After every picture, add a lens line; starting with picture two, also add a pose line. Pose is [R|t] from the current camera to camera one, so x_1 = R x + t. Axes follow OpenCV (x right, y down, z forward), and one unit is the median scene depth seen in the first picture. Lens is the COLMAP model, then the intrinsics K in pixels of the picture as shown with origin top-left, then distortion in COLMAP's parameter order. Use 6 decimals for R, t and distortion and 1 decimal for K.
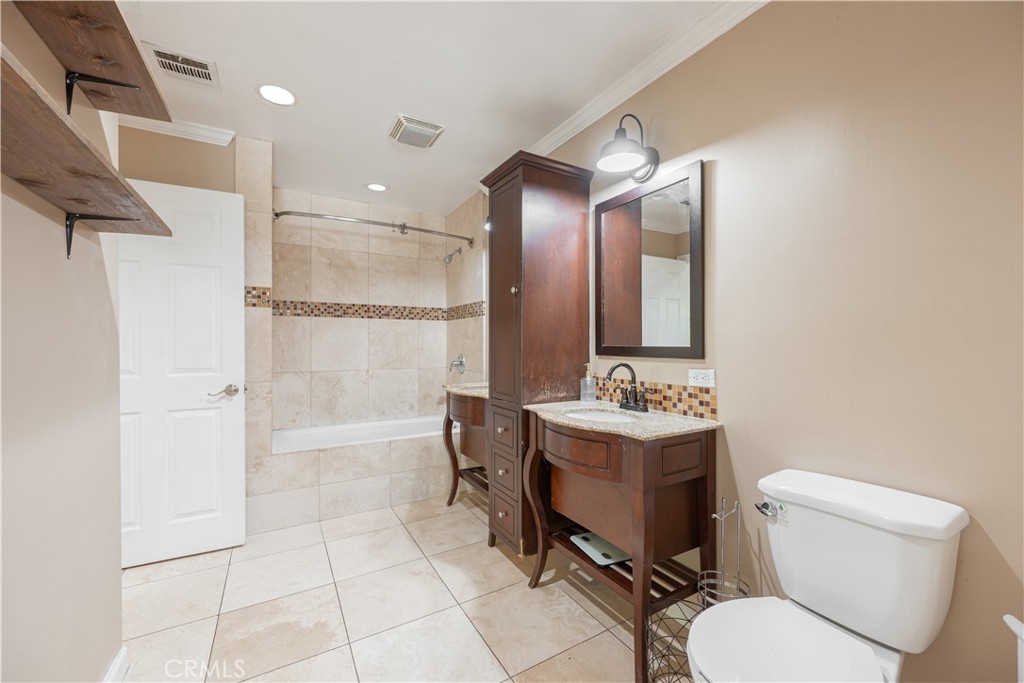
lens RADIAL K [[397.6, 0, 513.6], [0, 397.6, 342.9], [0, 0, 1]] dist [-0.000030, -0.000259]
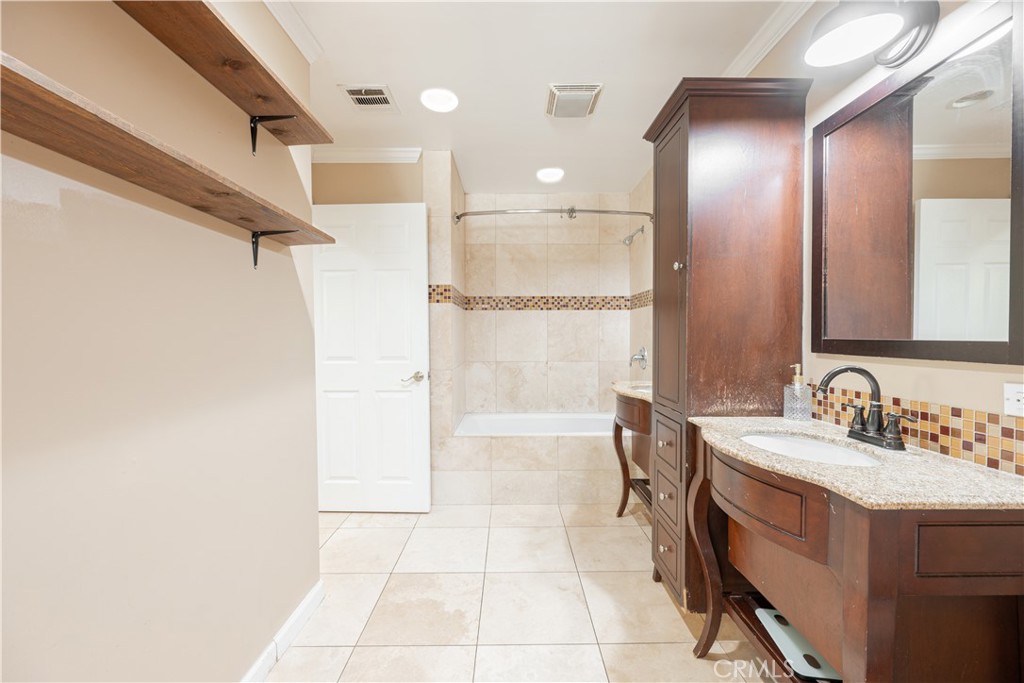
lens RADIAL K [[397.6, 0, 513.6], [0, 397.6, 342.9], [0, 0, 1]] dist [-0.000030, -0.000259]
pose [[0.865986, 0.008106, -0.500003, 0.103917], [0.003041, 0.999765, 0.021475, -0.001652], [0.500059, -0.020117, 0.865757, 0.158888]]
